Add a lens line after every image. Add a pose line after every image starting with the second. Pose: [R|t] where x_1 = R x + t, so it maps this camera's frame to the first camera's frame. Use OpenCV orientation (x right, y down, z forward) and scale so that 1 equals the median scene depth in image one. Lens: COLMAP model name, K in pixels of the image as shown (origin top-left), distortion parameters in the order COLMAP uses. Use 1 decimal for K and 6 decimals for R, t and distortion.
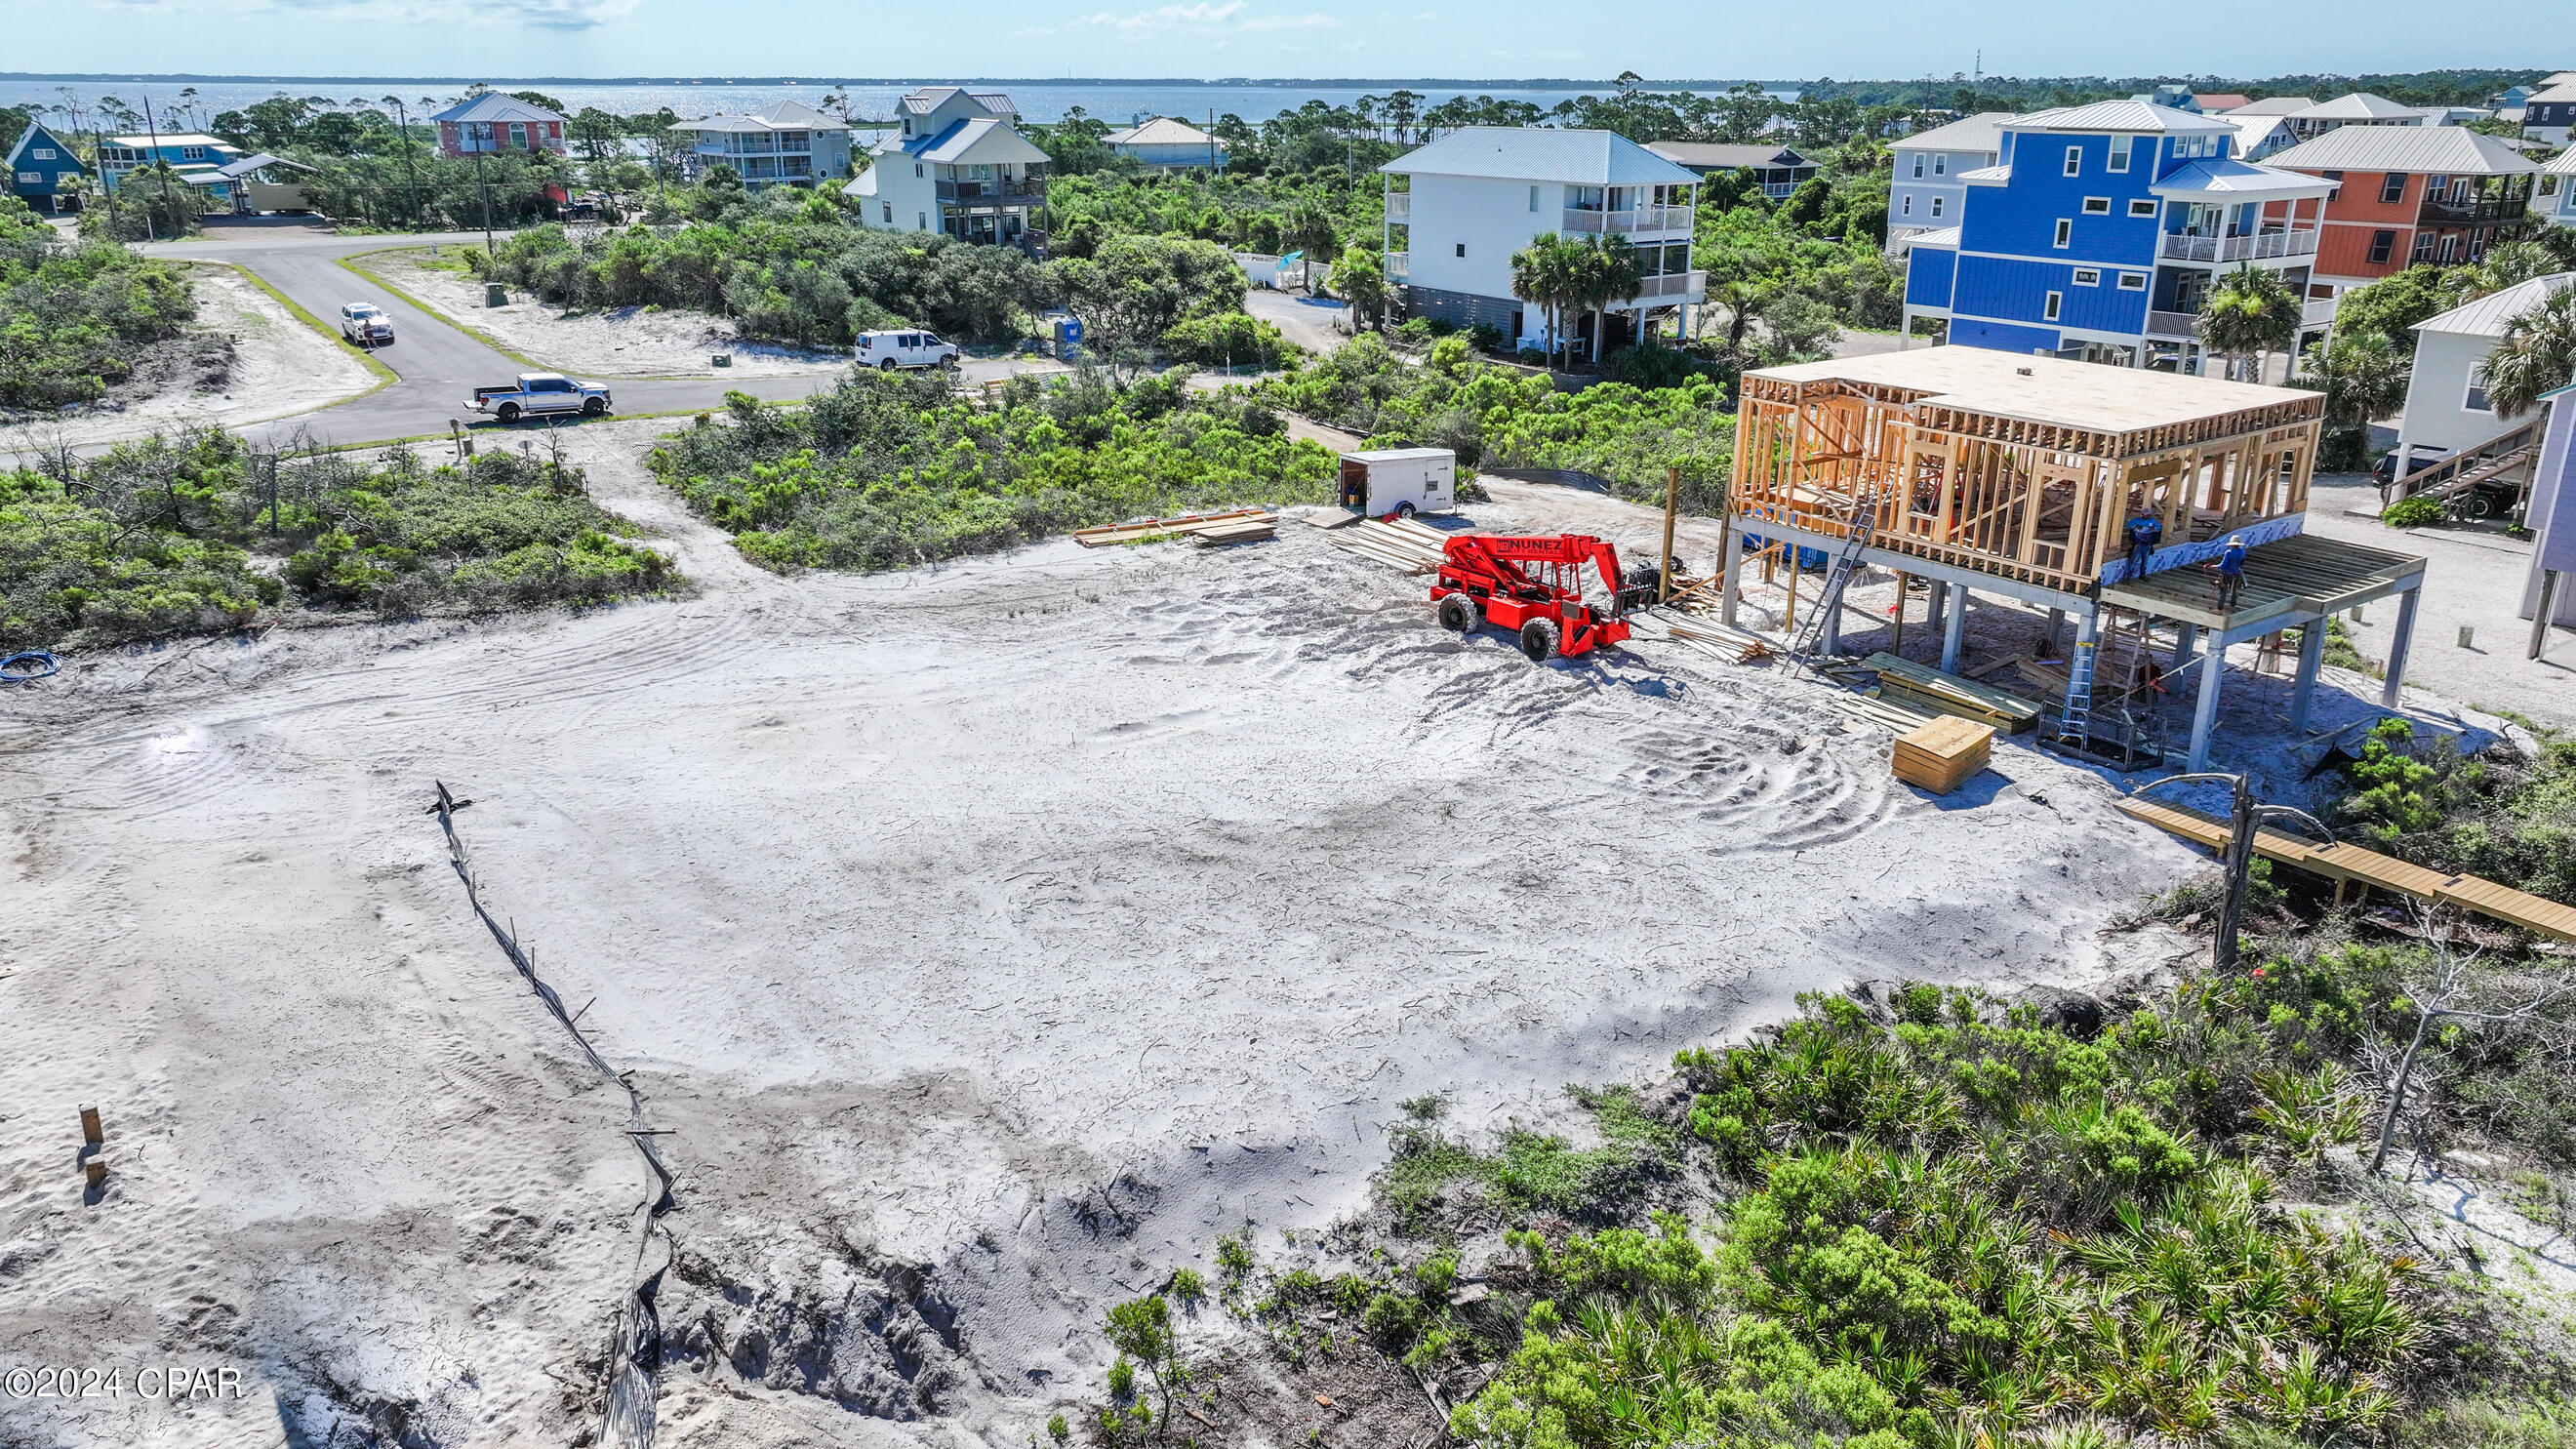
lens RADIAL K [[1825.4, 0, 1291.2], [0, 1825.4, 722.0], [0, 0, 1]] dist [0.000111, 0.004257]
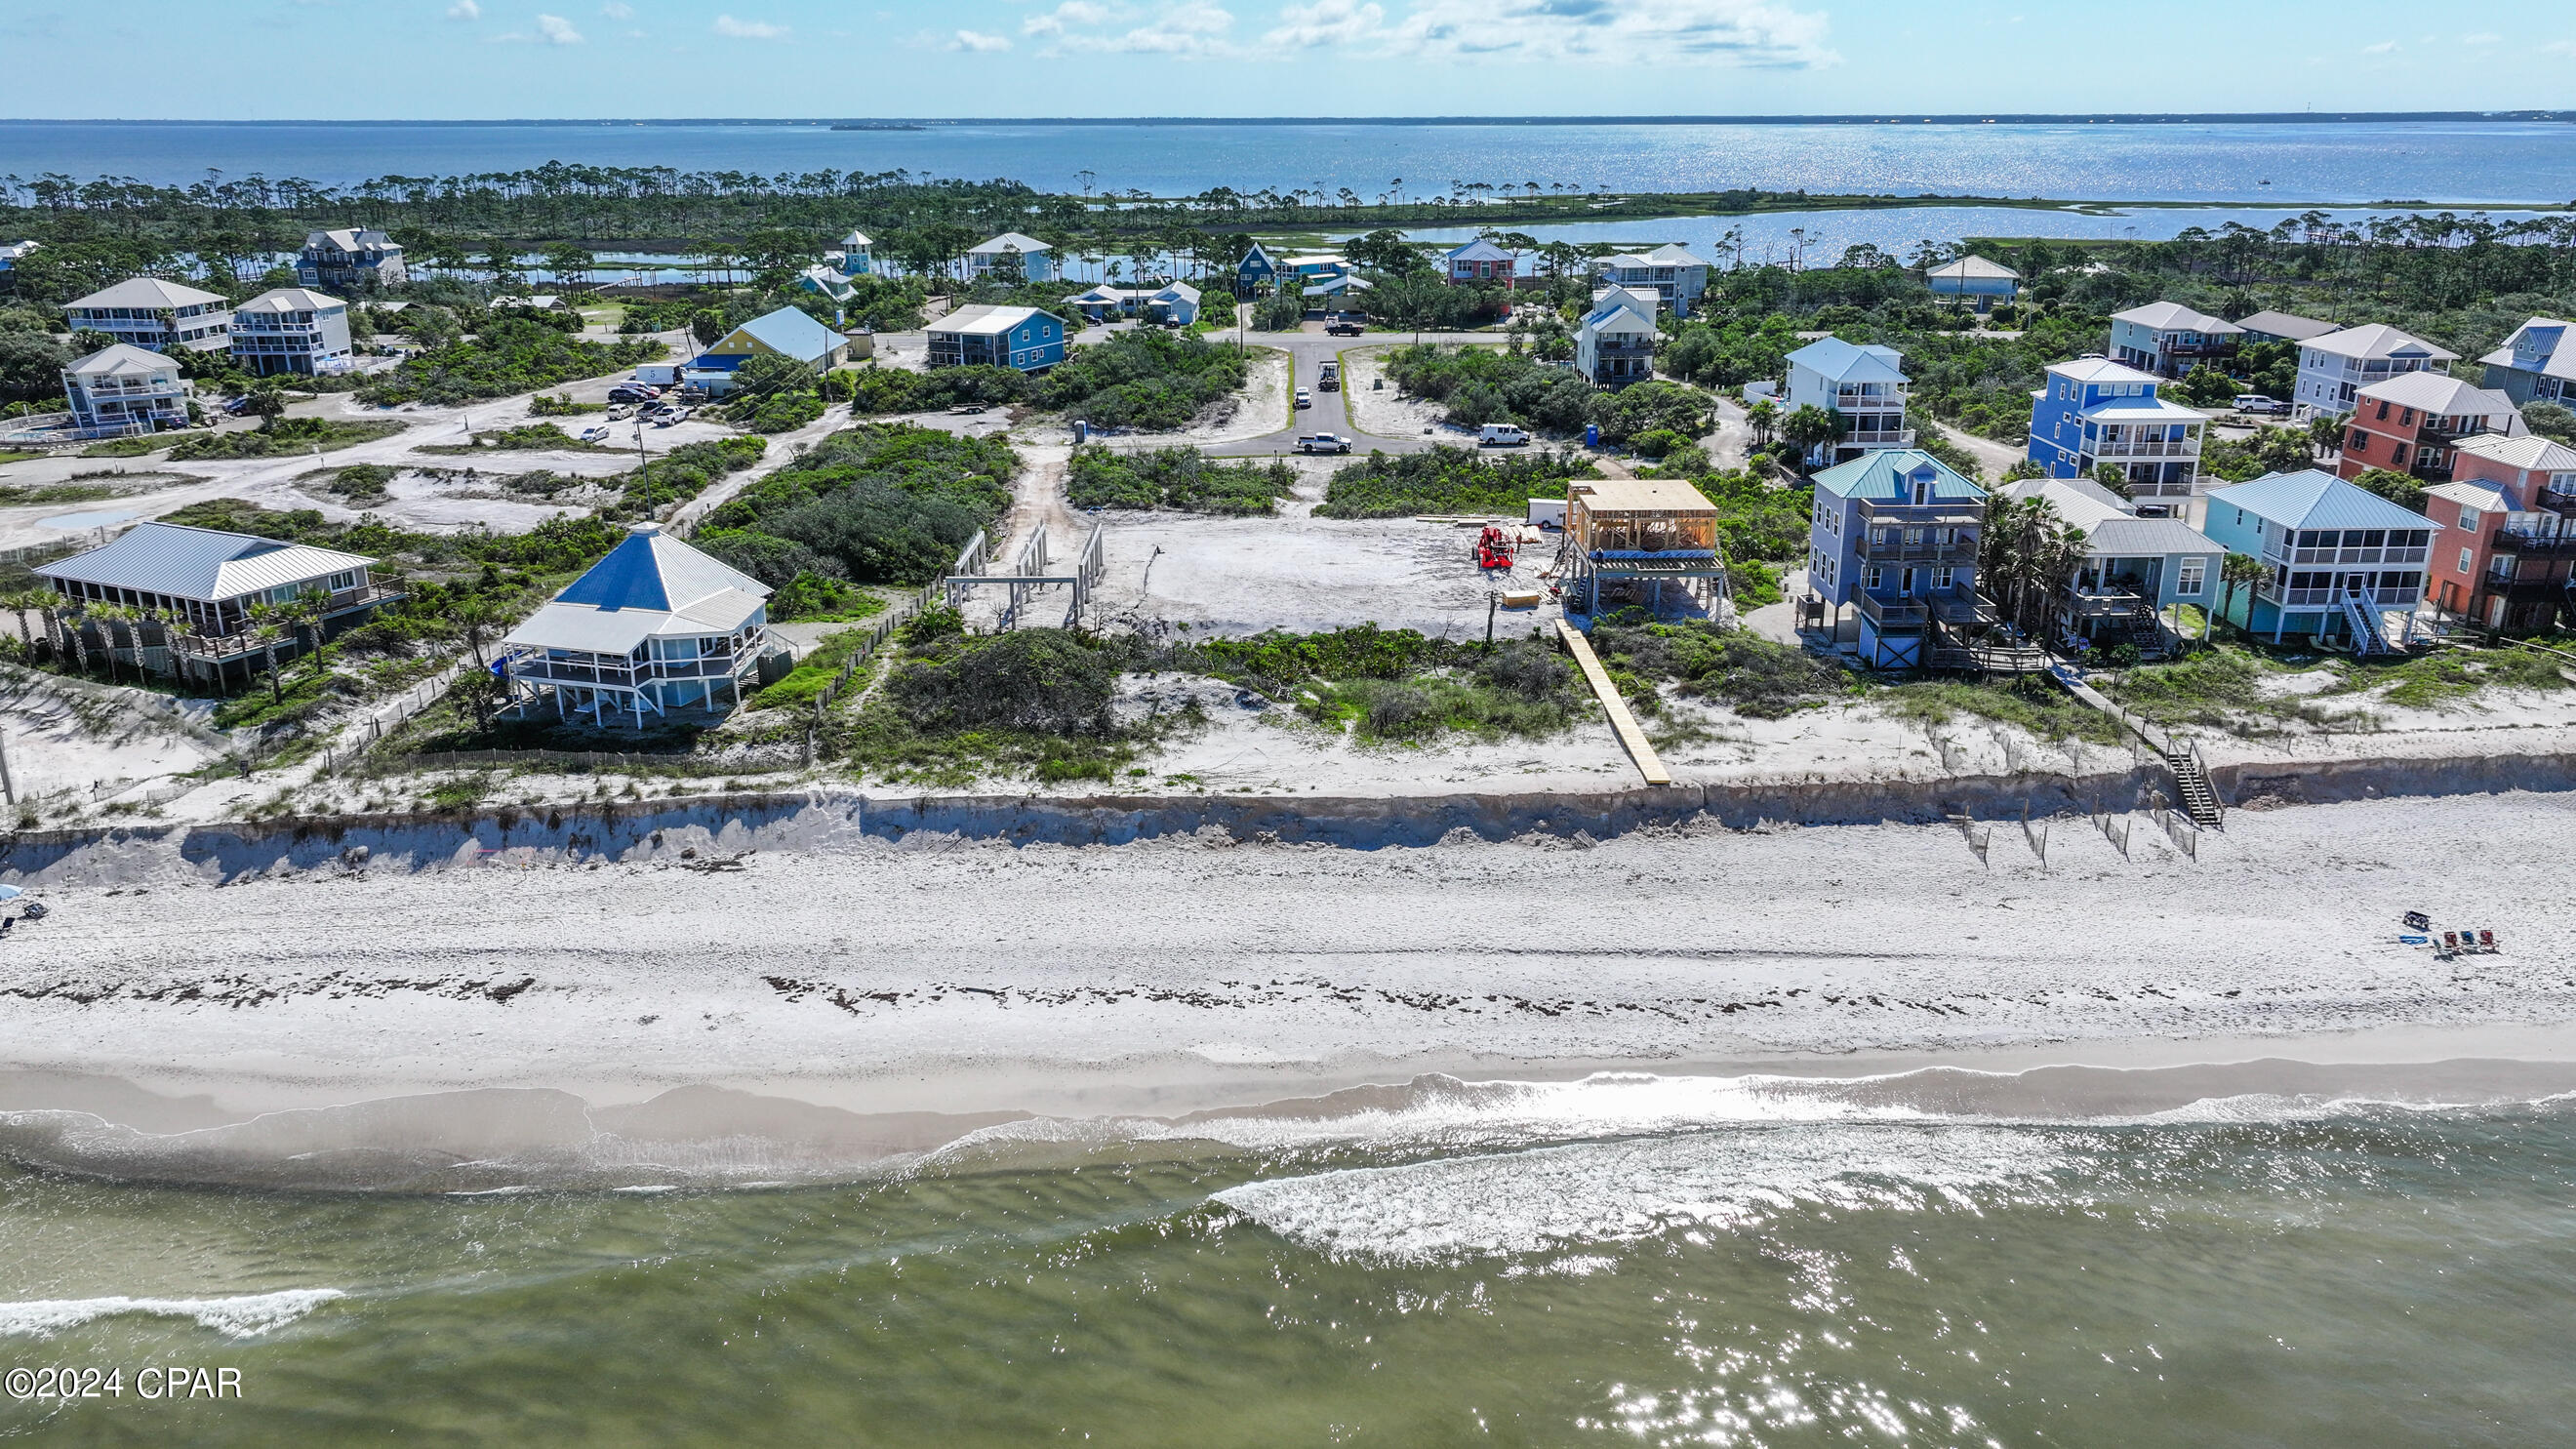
lens RADIAL K [[1825.4, 0, 1291.0], [0, 1825.4, 725.1], [0, 0, 1]] dist [0.000111, 0.004257]
pose [[0.816348, 0.179234, -0.549046, 0.917034], [-0.185949, 0.981576, 0.043954, 0.084625], [0.546808, 0.066213, 0.834636, -0.969263]]
